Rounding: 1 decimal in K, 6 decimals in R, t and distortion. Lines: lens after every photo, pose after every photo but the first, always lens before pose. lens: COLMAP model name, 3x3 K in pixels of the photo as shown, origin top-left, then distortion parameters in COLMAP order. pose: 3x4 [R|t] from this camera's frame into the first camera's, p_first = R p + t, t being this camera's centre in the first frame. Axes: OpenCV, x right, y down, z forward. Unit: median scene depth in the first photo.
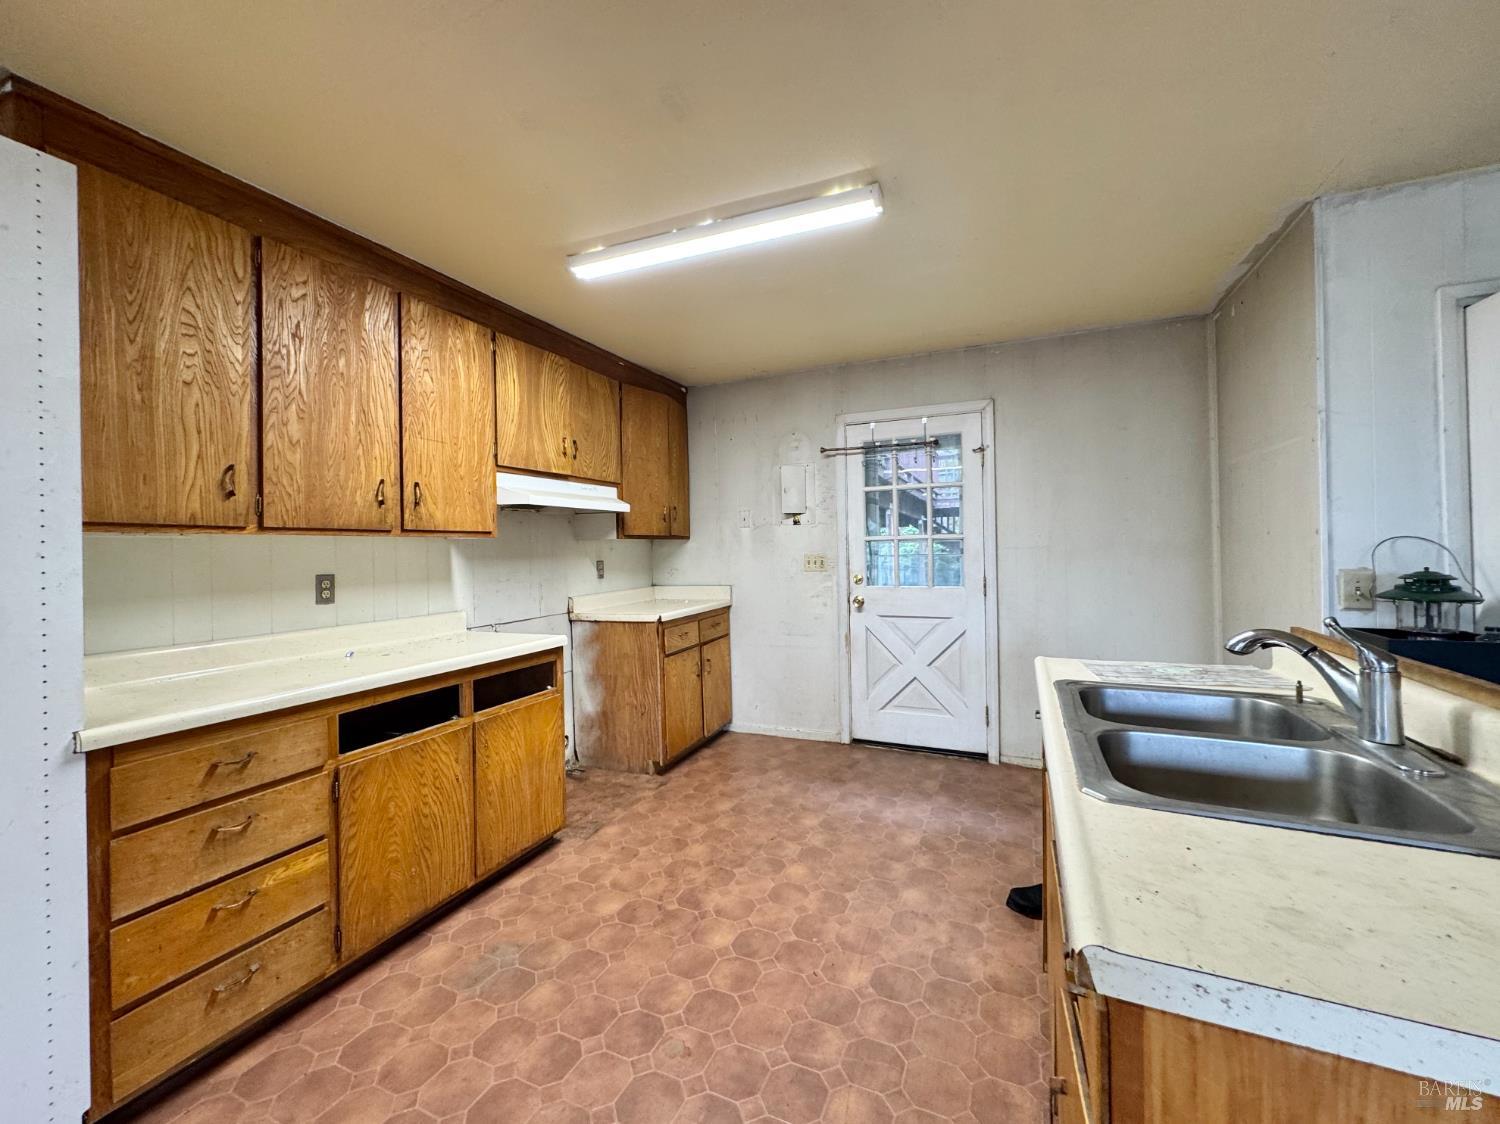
lens RADIAL K [[596.4, 0, 747.4], [0, 596.4, 562.4], [0, 0, 1]] dist [0.000991, 0.000287]
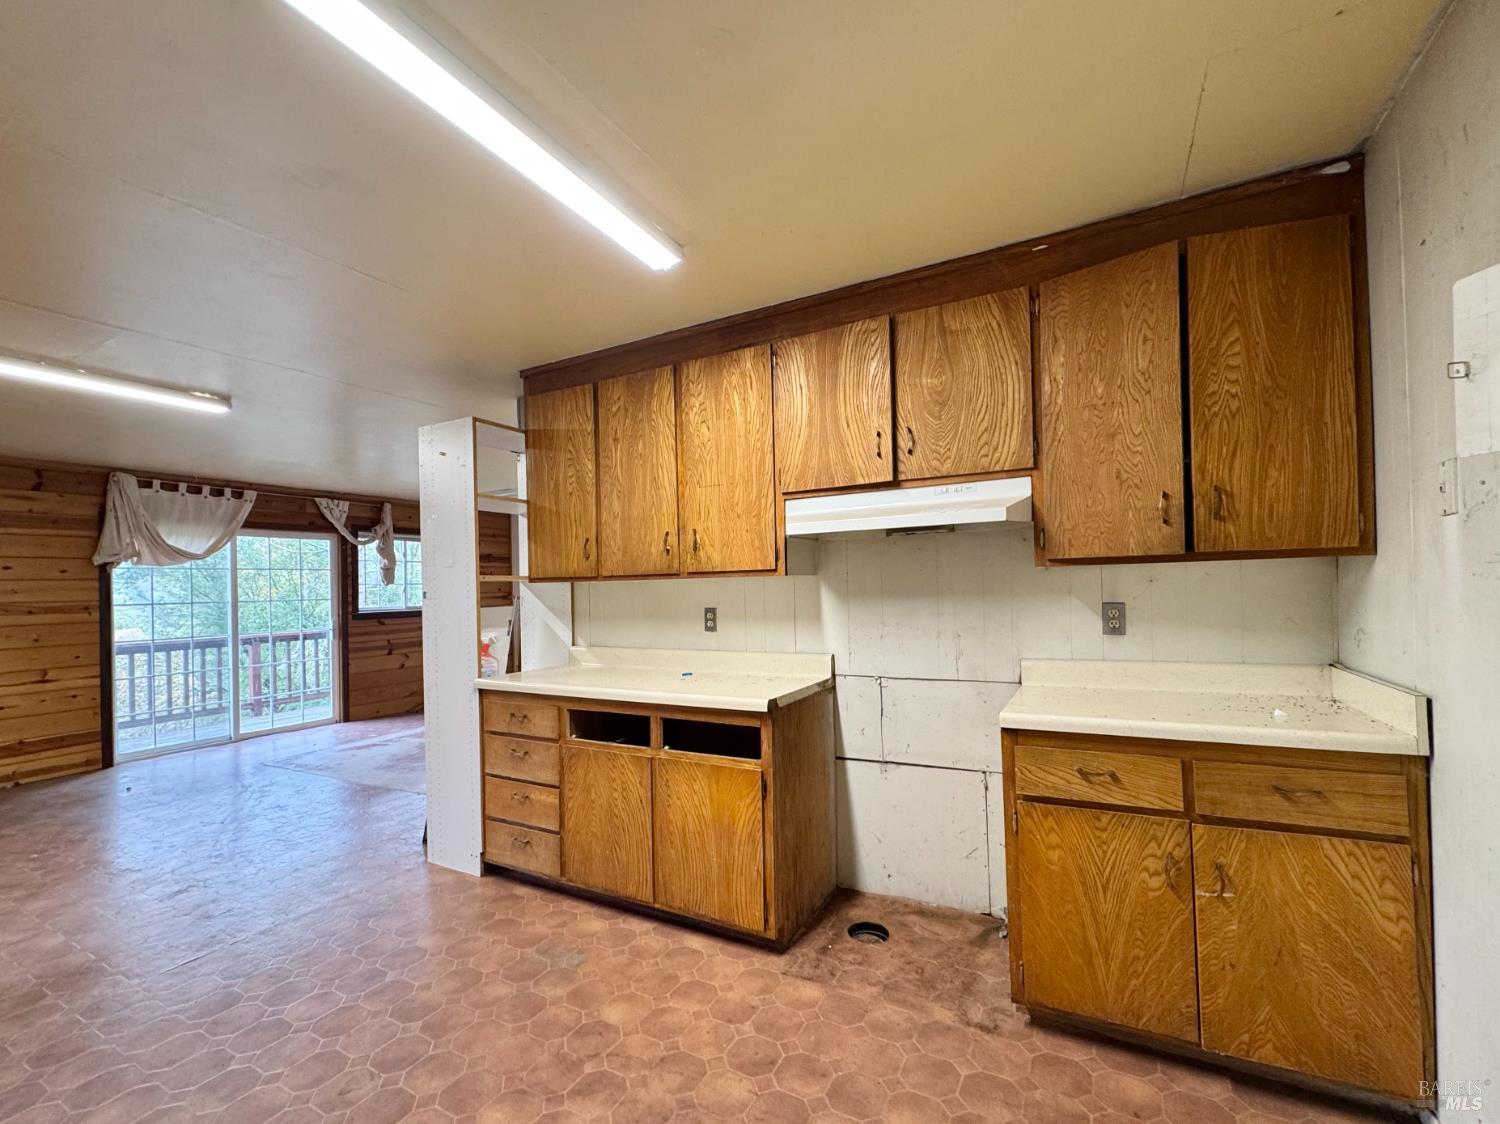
lens RADIAL K [[638.7, 0, 744.6], [0, 638.7, 591.9], [0, 0, 1]] dist [-0.001473, -0.000027]
pose [[-0.069425, 0.030937, -0.997107, 0.610152], [0.003638, 0.999520, 0.030759, -0.053646], [0.997581, -0.001492, -0.069504, 1.163932]]
